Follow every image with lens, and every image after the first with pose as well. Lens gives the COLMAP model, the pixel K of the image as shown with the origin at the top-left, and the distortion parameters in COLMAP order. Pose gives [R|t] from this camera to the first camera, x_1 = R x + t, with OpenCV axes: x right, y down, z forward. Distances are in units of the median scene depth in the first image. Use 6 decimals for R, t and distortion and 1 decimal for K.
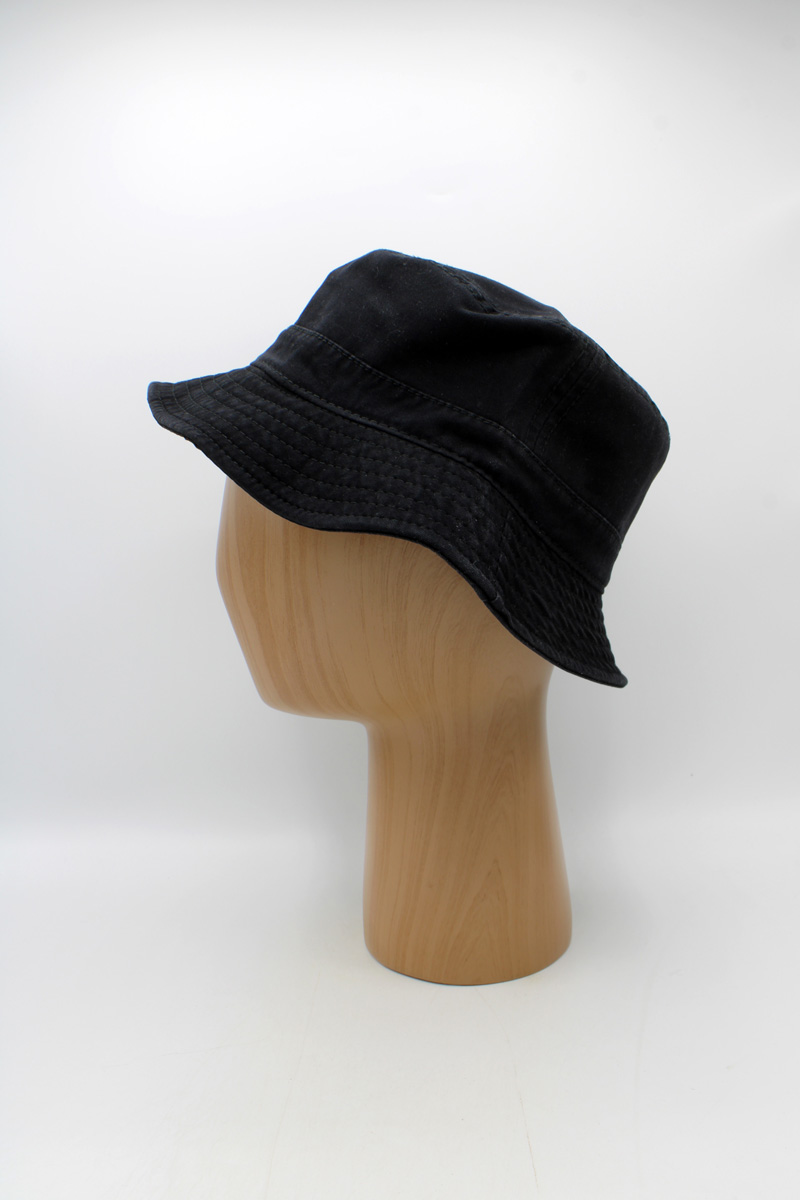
lens RADIAL K [[1055.8, 0, 399.3], [0, 1055.8, 604.9], [0, 0, 1]] dist [-0.035957, 0.009957]
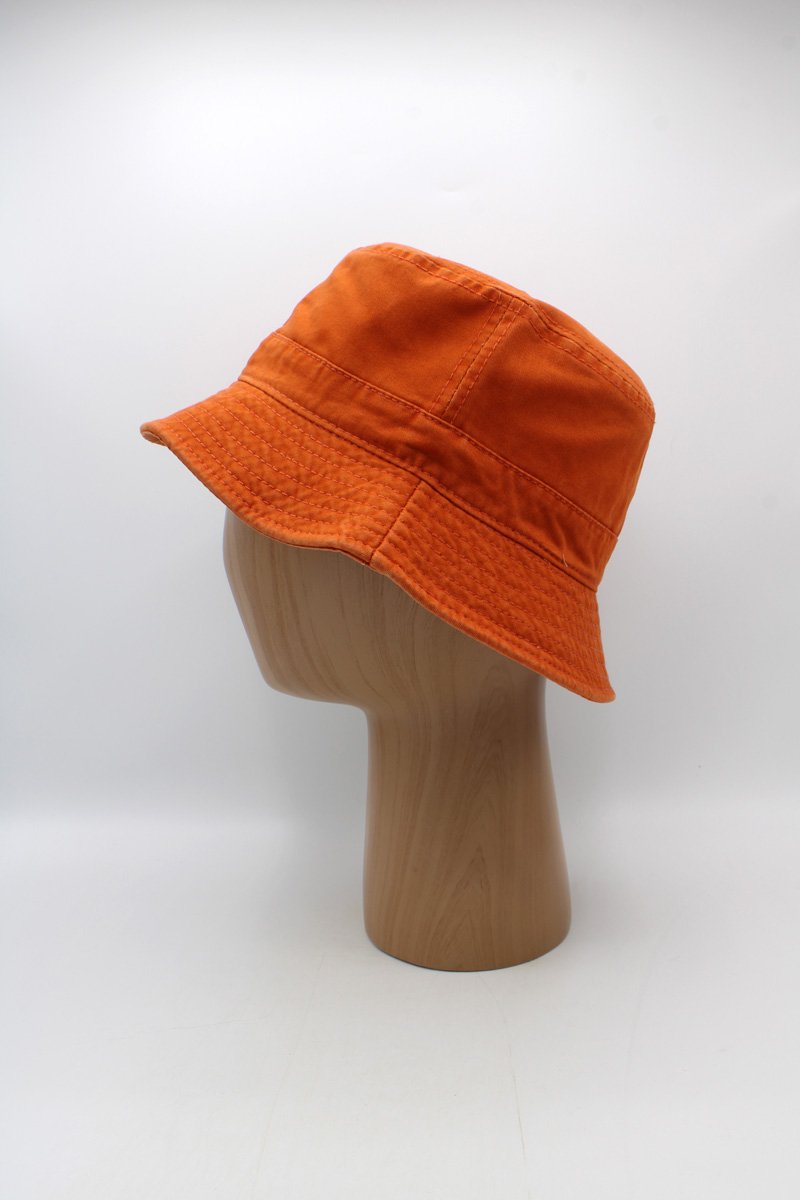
lens RADIAL K [[1055.8, 0, 397.1], [0, 1055.8, 592.4], [0, 0, 1]] dist [-0.035957, 0.009957]
pose [[0.987485, 0.020321, -0.156400, 0.166773], [-0.022171, 0.999703, -0.010094, 0.009872], [0.156148, 0.013435, 0.987642, -0.009324]]
